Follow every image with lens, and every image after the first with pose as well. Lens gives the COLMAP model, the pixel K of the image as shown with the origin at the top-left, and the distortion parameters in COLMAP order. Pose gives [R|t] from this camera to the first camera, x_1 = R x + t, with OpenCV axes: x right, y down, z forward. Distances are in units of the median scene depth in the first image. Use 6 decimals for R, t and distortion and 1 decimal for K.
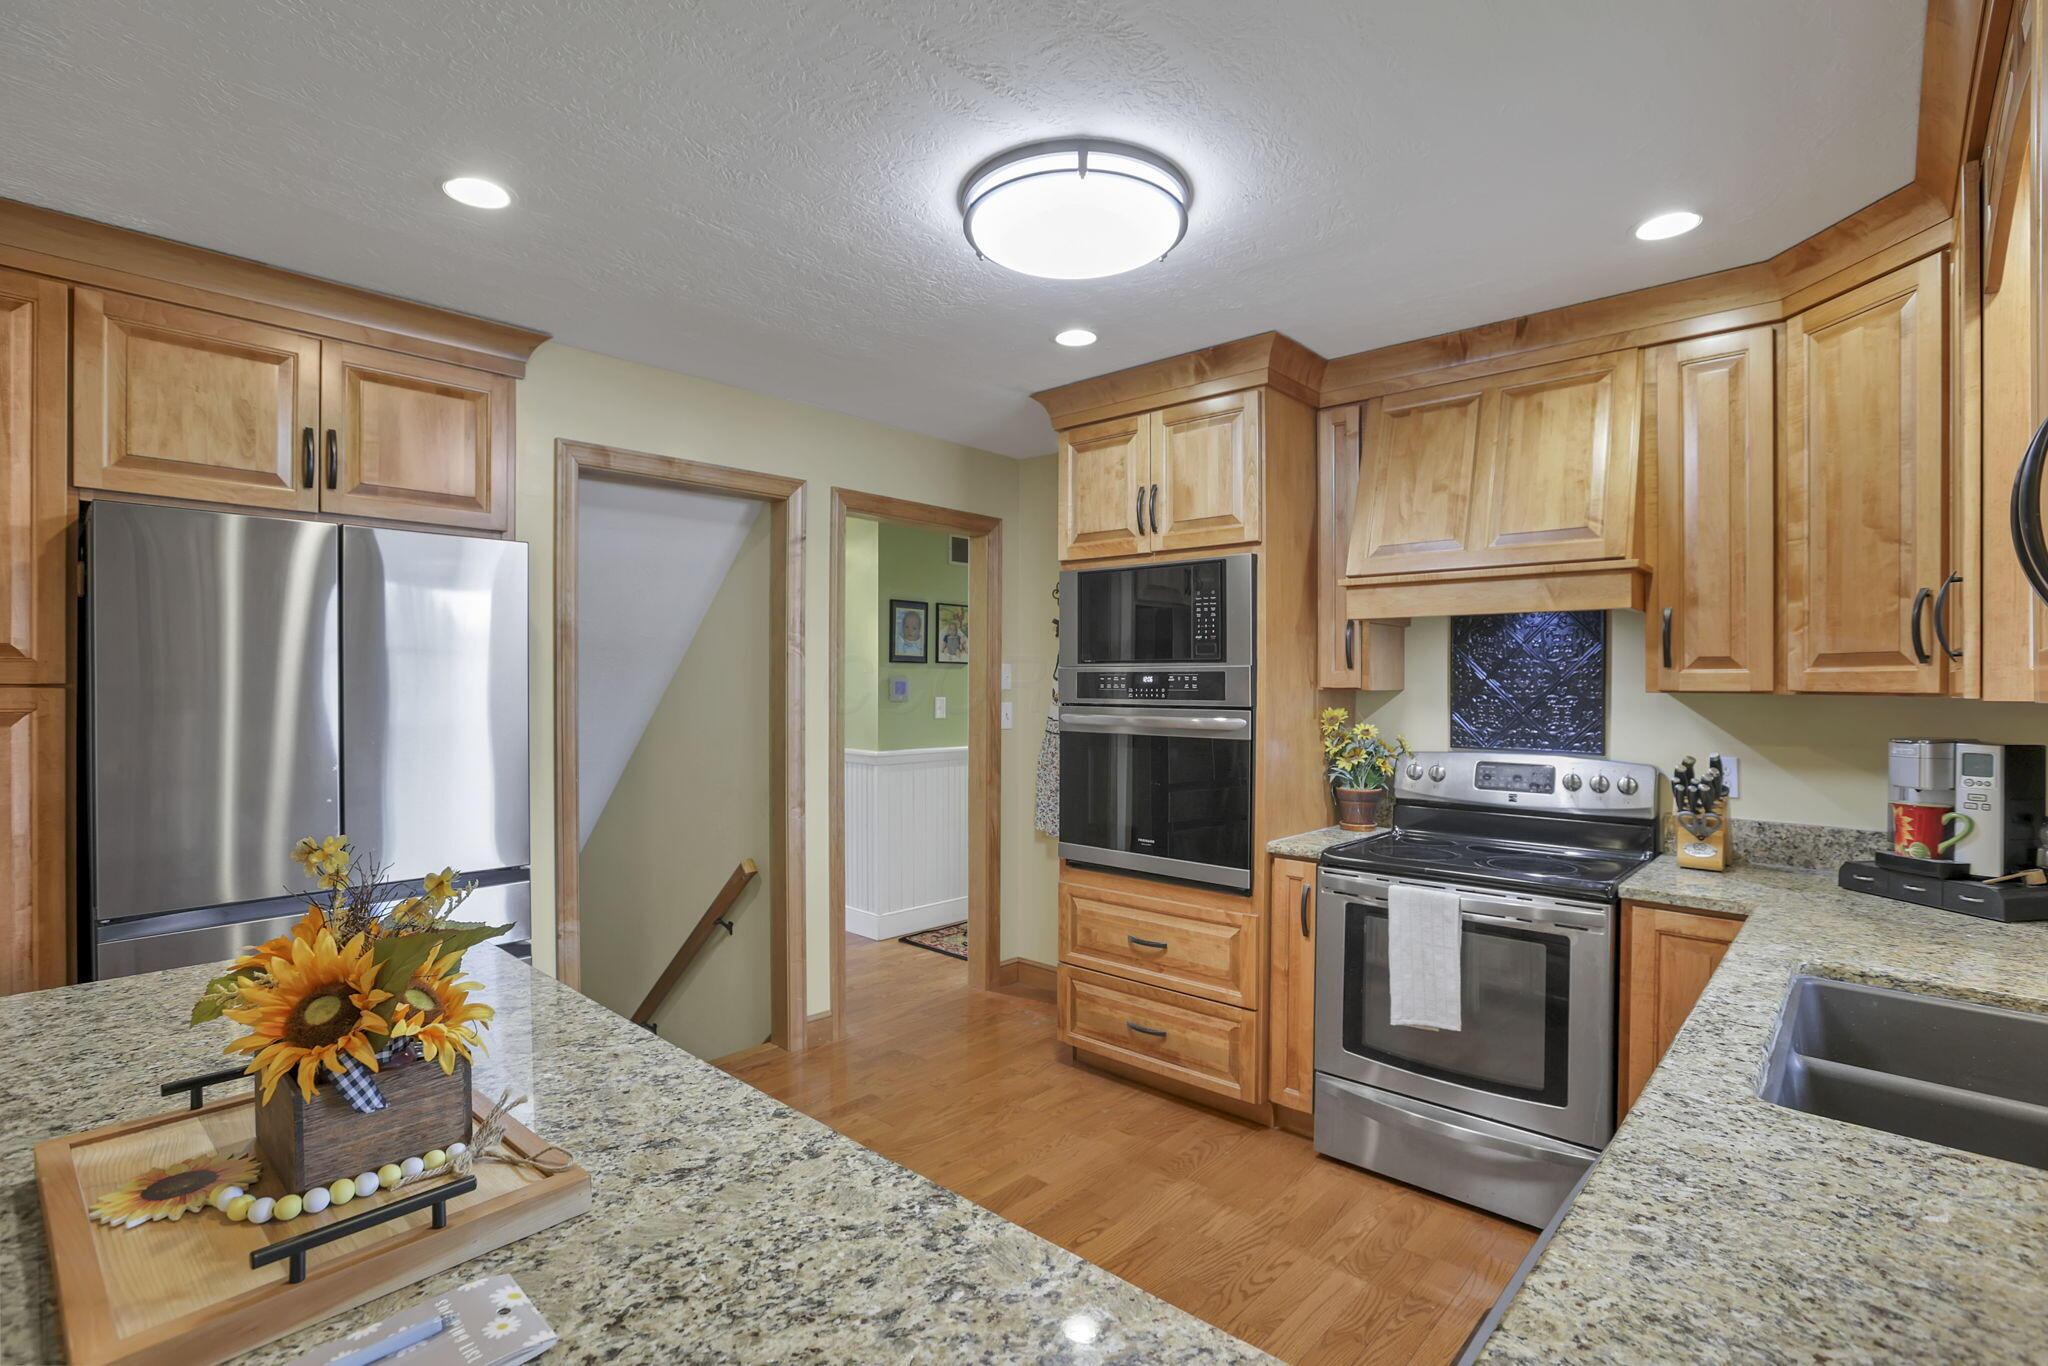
lens RADIAL K [[967.5, 0, 1015.8], [0, 967.5, 685.8], [0, 0, 1]] dist [-0.050411, 0.018048]
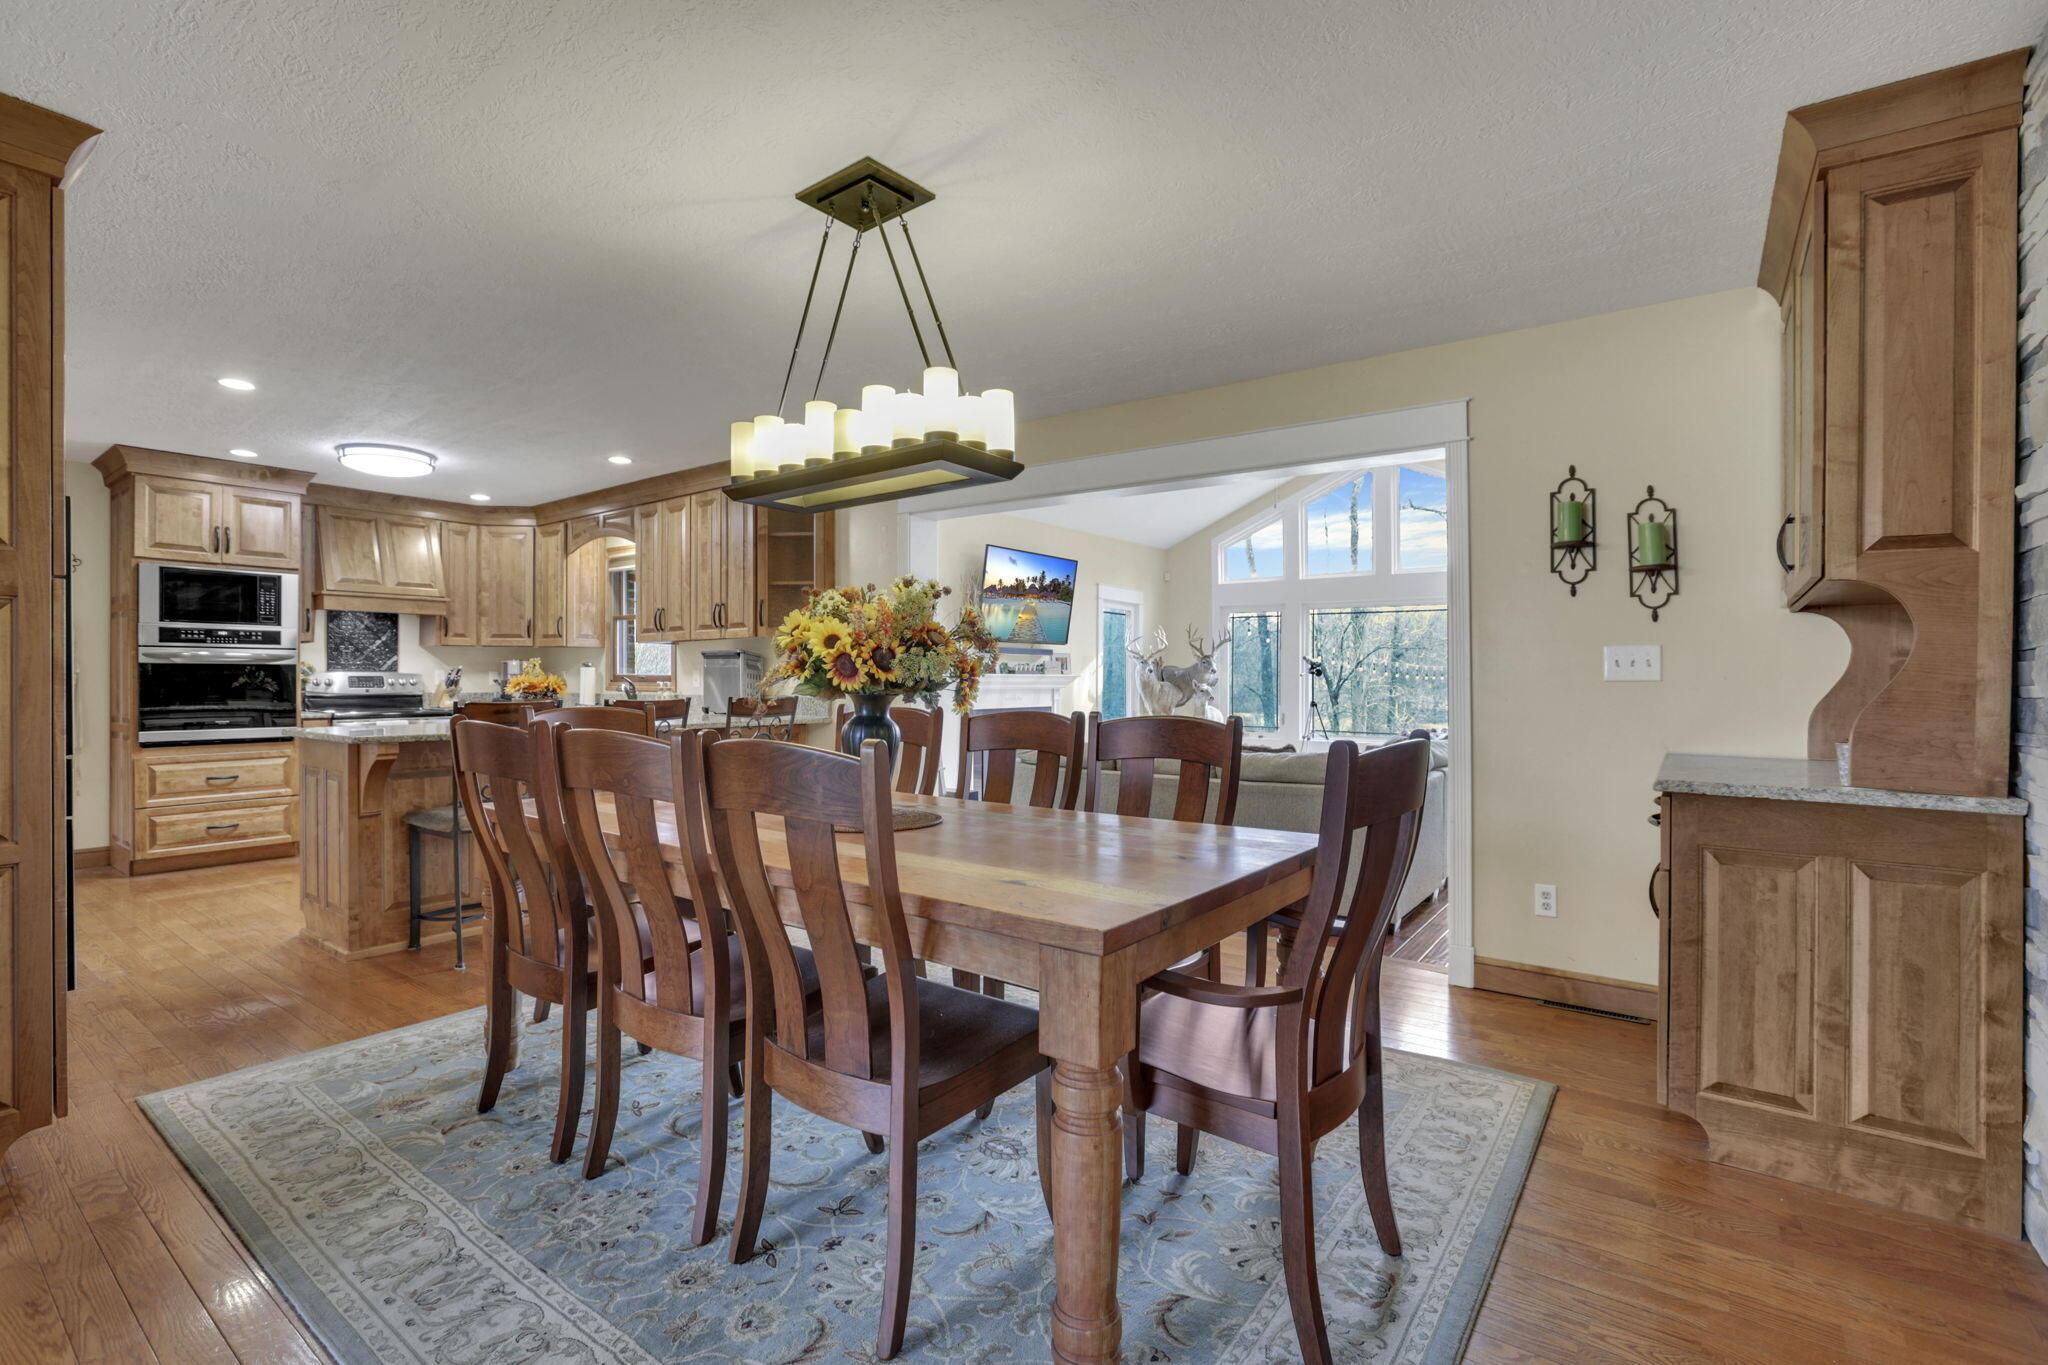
lens RADIAL K [[929.6, 0, 982.5], [0, 929.6, 686.6], [0, 0, 1]] dist [-0.035610, 0.017575]
pose [[-0.088961, -0.015233, 0.995919, -1.883913], [0.000785, 0.999882, 0.015364, 0.076269], [-0.996035, 0.002149, -0.088939, -0.300012]]
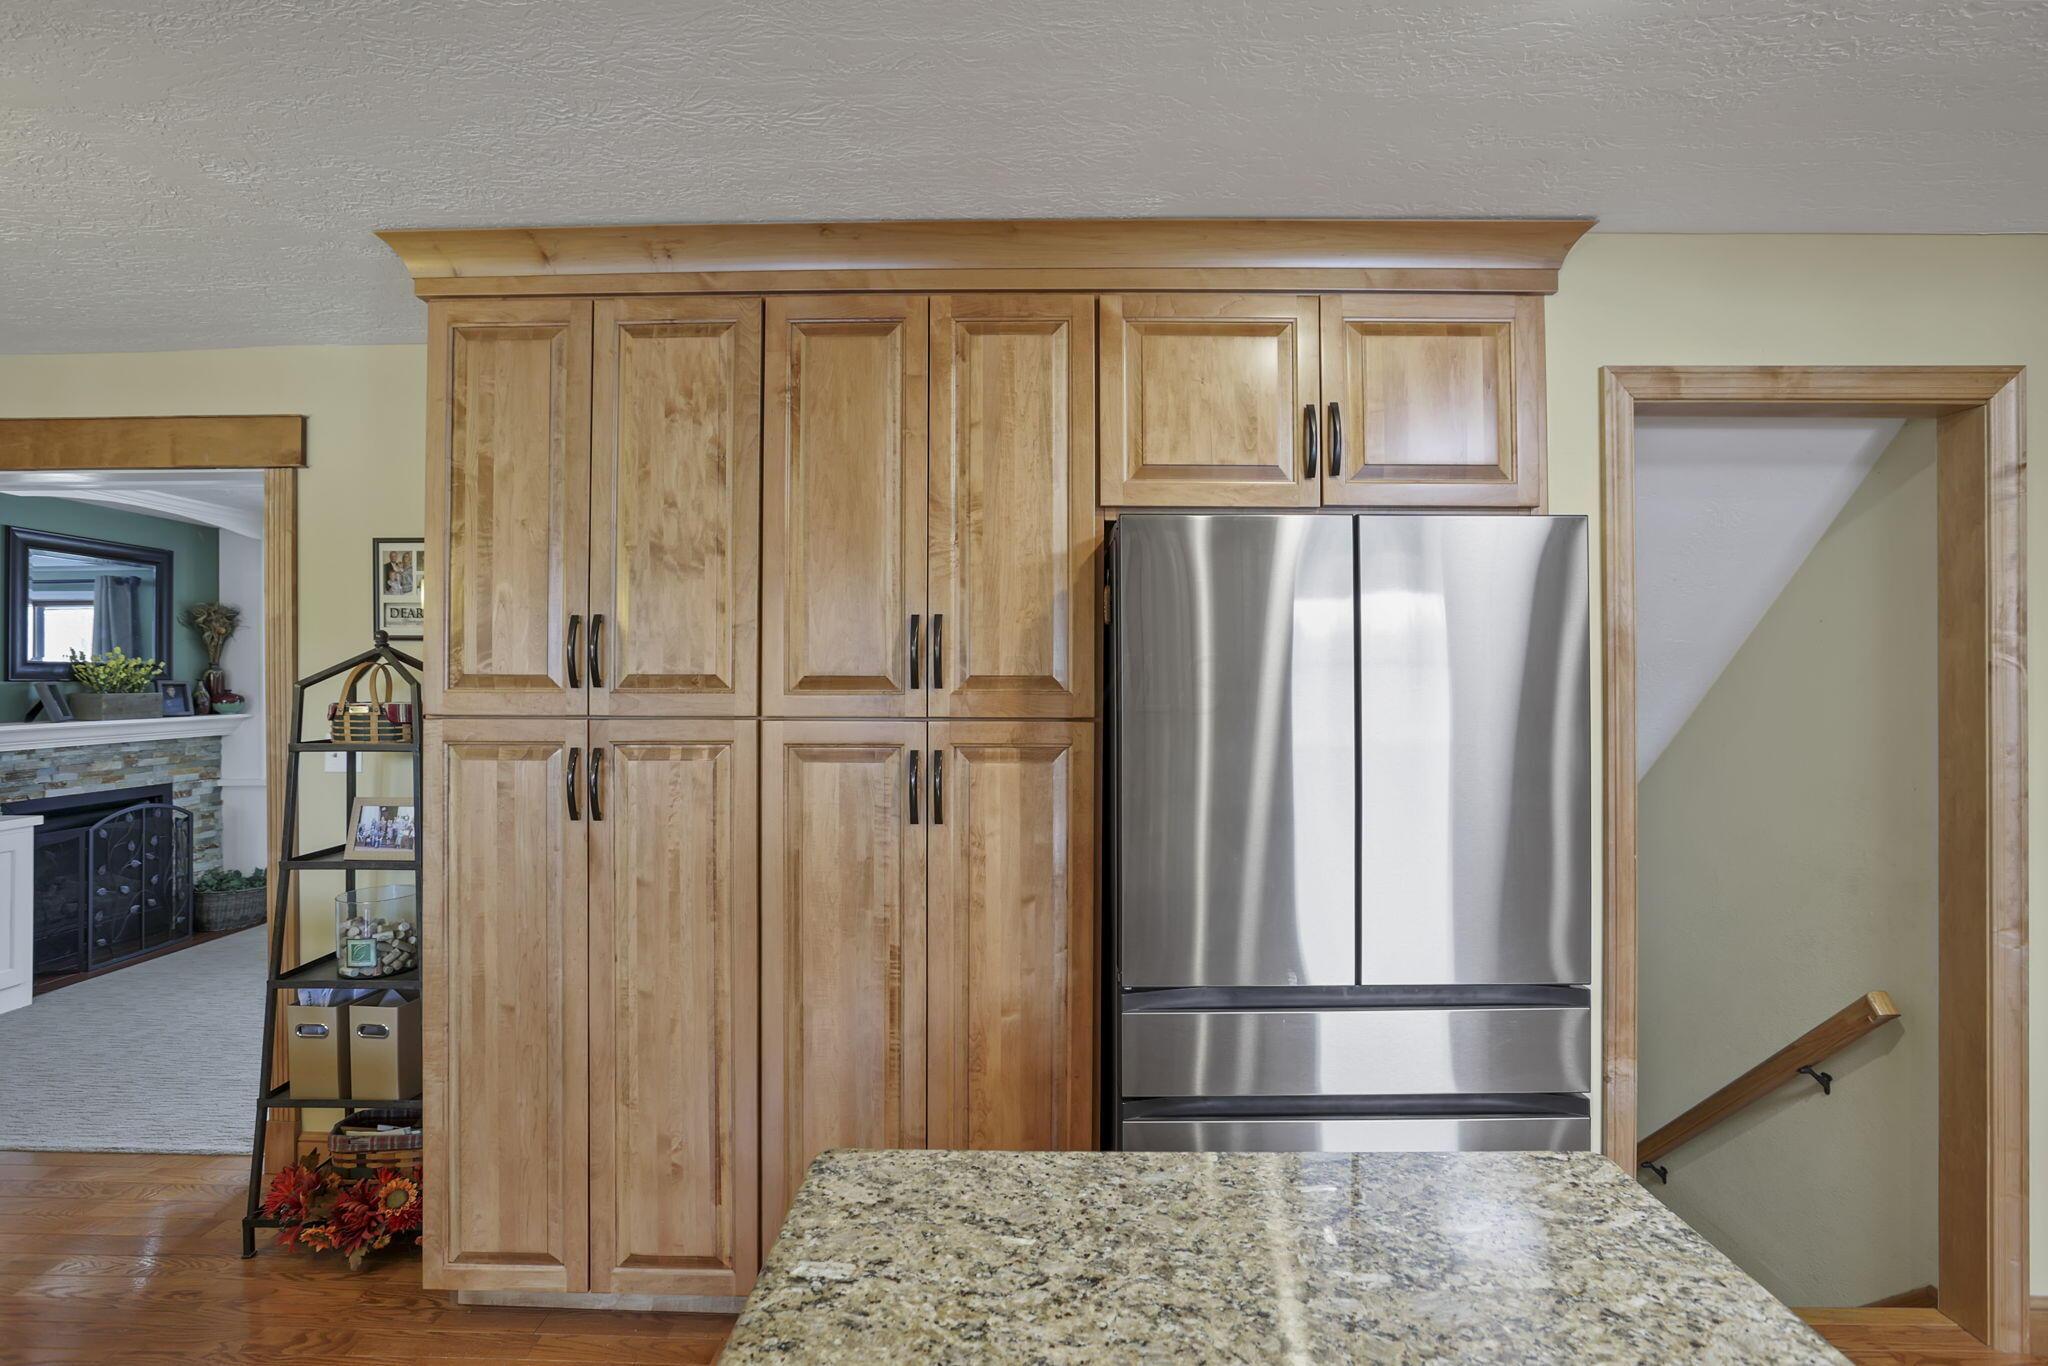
lens RADIAL K [[967.5, 0, 1015.8], [0, 967.5, 685.8], [0, 0, 1]] dist [-0.050411, 0.018048]
pose [[0.664582, -0.002464, -0.747212, -0.253556], [-0.001213, 0.999990, -0.004376, -0.021986], [0.747215, 0.003814, 0.664572, 0.219363]]
